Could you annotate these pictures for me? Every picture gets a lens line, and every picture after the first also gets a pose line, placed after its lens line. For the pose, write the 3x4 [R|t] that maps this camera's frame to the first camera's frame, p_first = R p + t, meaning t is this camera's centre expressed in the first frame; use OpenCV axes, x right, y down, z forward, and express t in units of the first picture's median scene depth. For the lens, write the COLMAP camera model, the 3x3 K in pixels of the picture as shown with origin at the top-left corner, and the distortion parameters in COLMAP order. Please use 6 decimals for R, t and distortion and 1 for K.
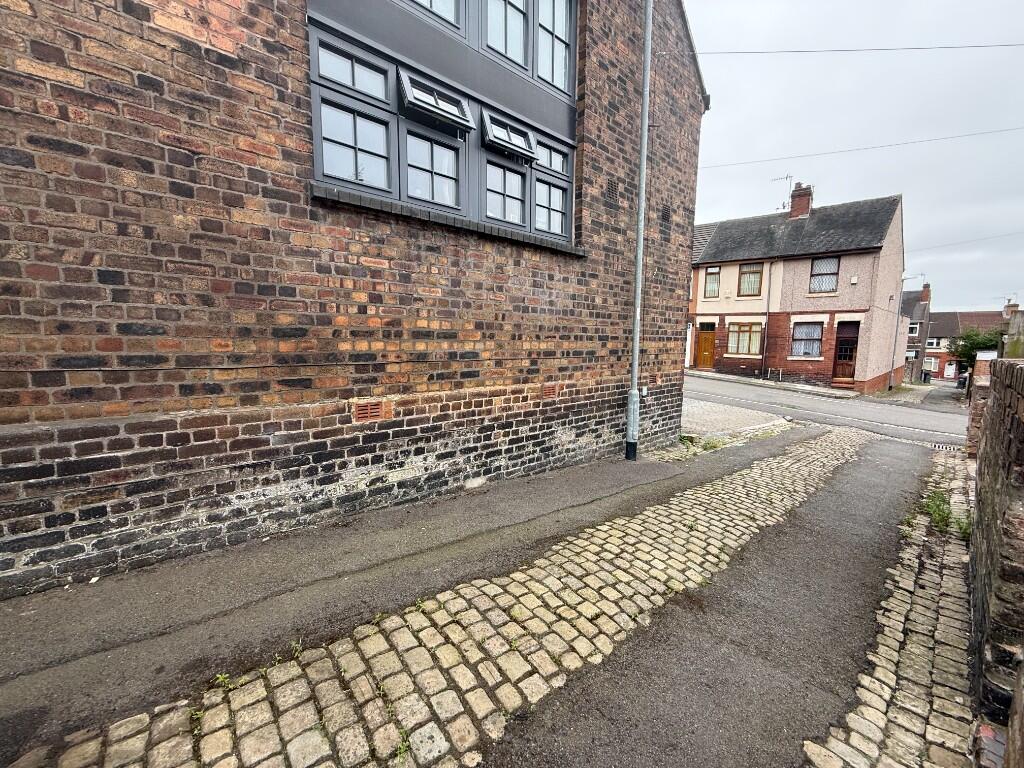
lens RADIAL K [[406.4, 0, 510.1], [0, 406.4, 384.3], [0, 0, 1]] dist [0.000845, -0.000357]
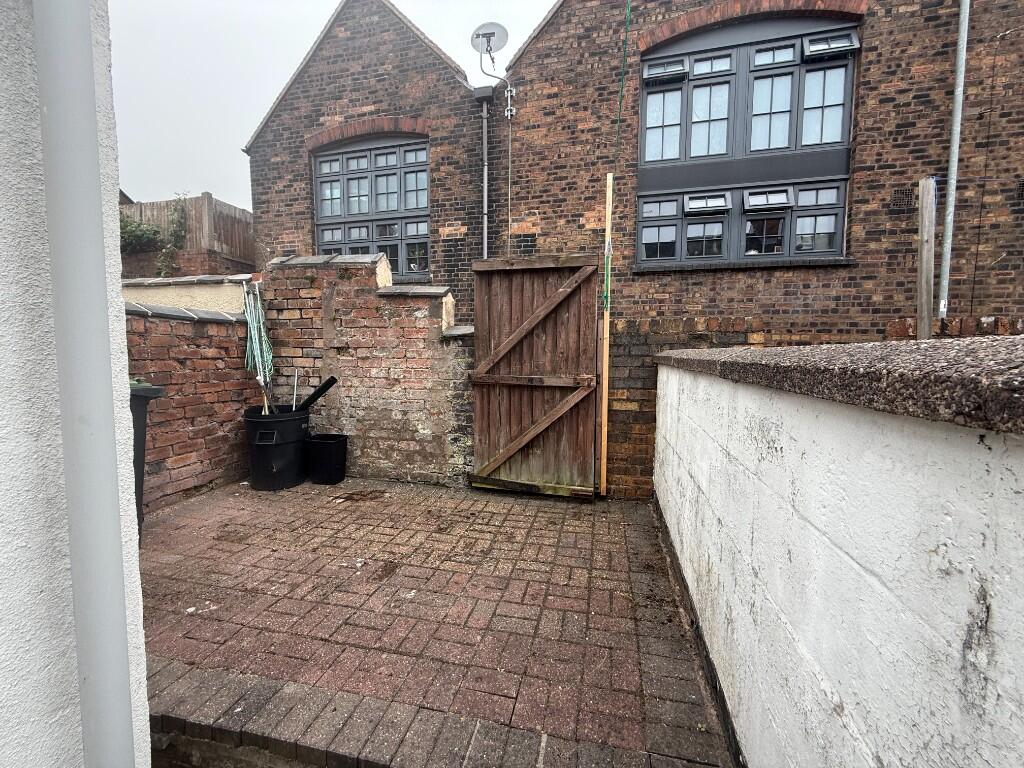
lens RADIAL K [[408.4, 0, 511.2], [0, 408.4, 383.5], [0, 0, 1]] dist [0.001385, -0.000004]
pose [[0.565094, 0.053911, -0.823263, 1.109054], [-0.099585, 0.995024, -0.003197, 0.254828], [0.818995, 0.083791, 0.567650, -0.866303]]
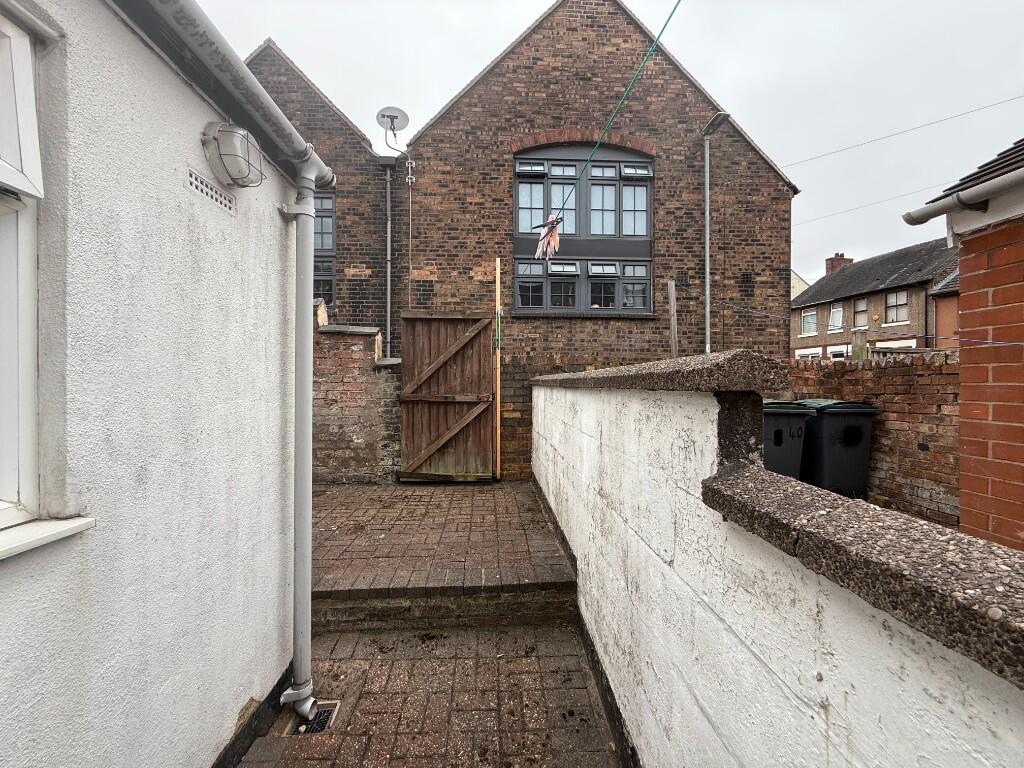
lens RADIAL K [[408.4, 0, 511.2], [0, 408.4, 383.5], [0, 0, 1]] dist [0.001385, -0.000004]
pose [[0.778799, -0.007462, -0.627229, 1.405873], [-0.070188, 0.992613, -0.098958, 0.324869], [0.623334, 0.121093, 0.772522, -1.270342]]
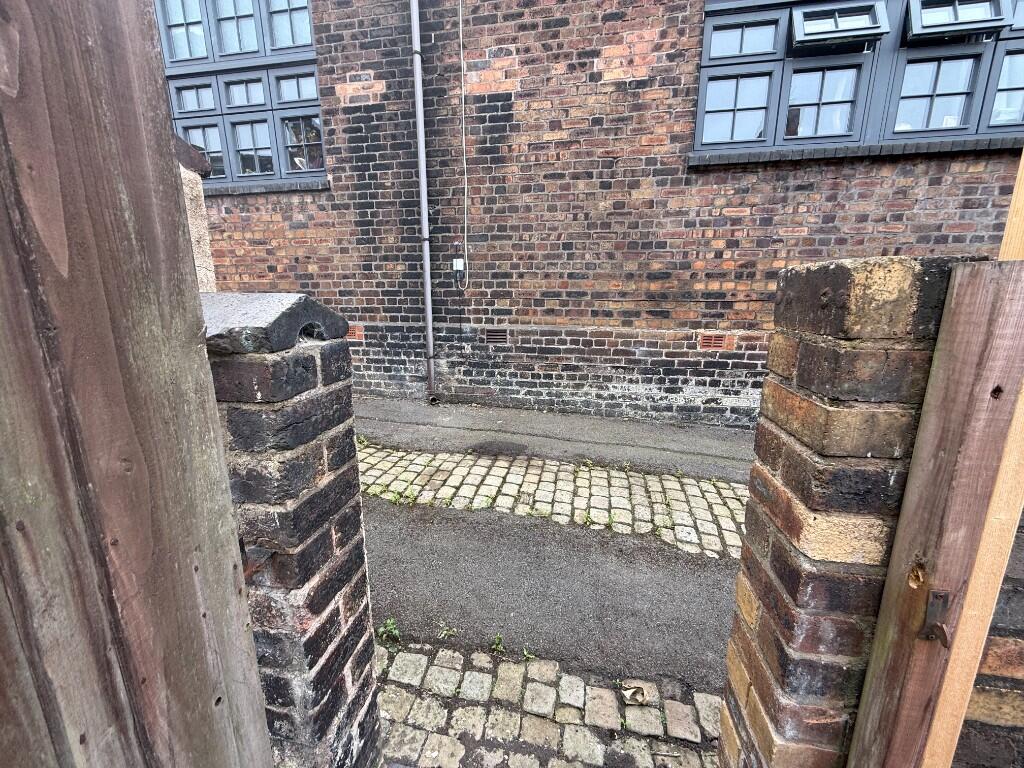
lens RADIAL K [[406.4, 0, 510.1], [0, 406.4, 384.3], [0, 0, 1]] dist [0.000845, -0.000357]
pose [[0.622470, 0.162099, -0.765673, 0.265769], [-0.081903, 0.986436, 0.142252, 0.082979], [0.778347, -0.025837, 0.627303, -0.270353]]
